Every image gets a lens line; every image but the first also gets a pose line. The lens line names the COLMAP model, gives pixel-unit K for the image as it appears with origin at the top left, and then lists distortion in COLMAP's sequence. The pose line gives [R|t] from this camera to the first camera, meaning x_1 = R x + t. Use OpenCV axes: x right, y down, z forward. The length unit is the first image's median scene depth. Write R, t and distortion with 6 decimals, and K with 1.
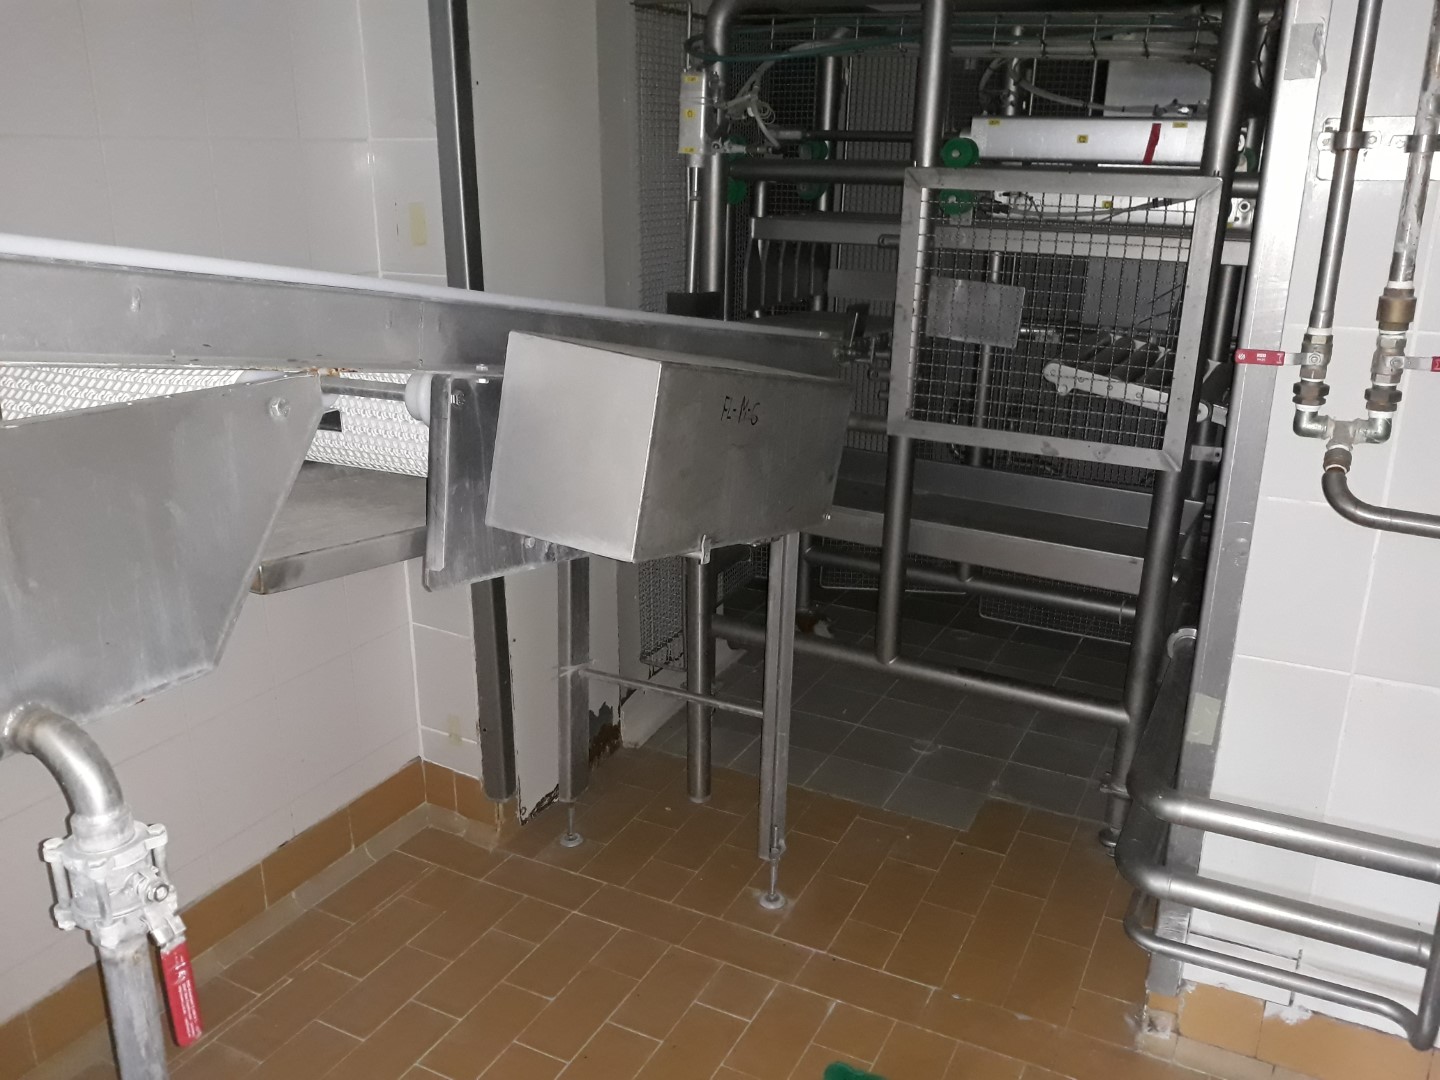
lens RADIAL K [[1162.9, 0, 711.5], [0, 1162.9, 548.7], [0, 0, 1]] dist [0.030726, -0.150441]
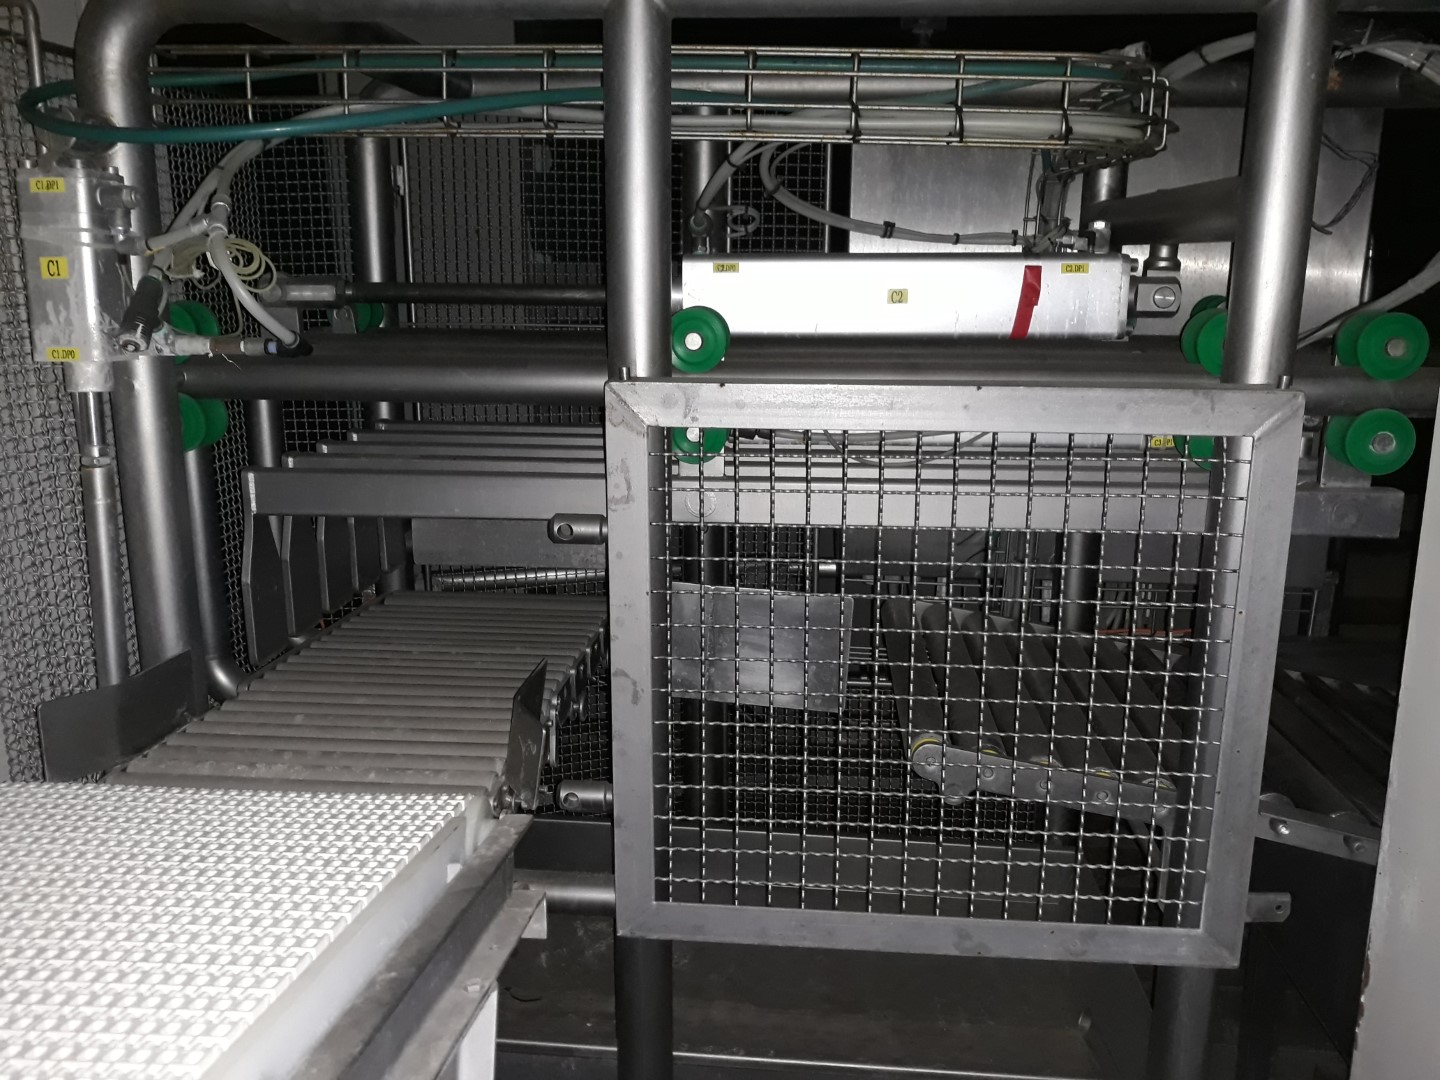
lens RADIAL K [[1162.9, 0, 711.5], [0, 1162.9, 548.7], [0, 0, 1]] dist [0.030726, -0.150441]
pose [[0.920617, -0.109147, 0.374902, 0.030348], [0.139204, 0.988792, -0.053961, -0.224528], [-0.364810, 0.101865, 0.925493, 0.557650]]
